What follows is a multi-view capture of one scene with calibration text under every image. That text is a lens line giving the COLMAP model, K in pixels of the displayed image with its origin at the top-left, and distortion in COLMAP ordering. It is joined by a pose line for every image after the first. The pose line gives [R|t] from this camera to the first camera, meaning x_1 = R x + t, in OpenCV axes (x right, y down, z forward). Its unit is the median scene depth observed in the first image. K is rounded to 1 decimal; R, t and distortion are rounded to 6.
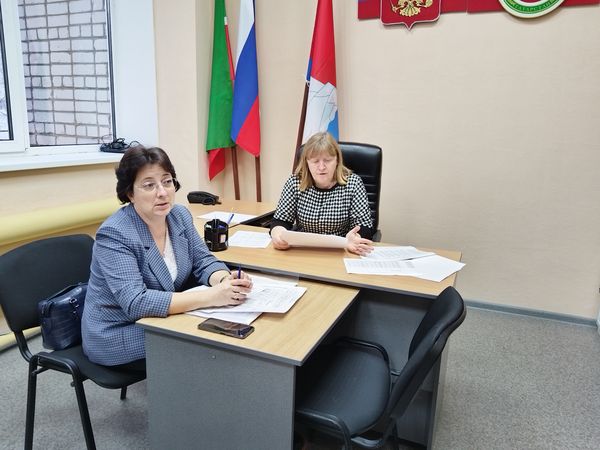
lens RADIAL K [[456.0, 0, 300.0], [0, 456.0, 225.0], [0, 0, 1]] dist [-0.000770, 0.005703]
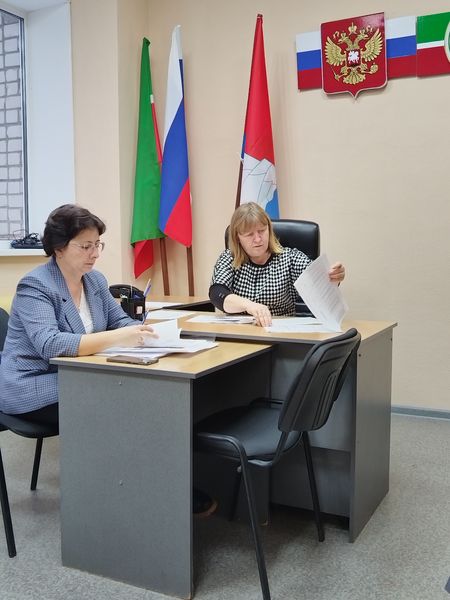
lens RADIAL K [[657.1, 0, 226.7], [0, 657.1, 289.3], [0, 0, 1]] dist [0.021470, 0.007078]
pose [[0.996901, -0.025204, -0.074522, 0.076341], [0.014332, 0.989621, -0.142983, 0.120054], [0.077352, 0.141472, 0.986916, -0.233937]]
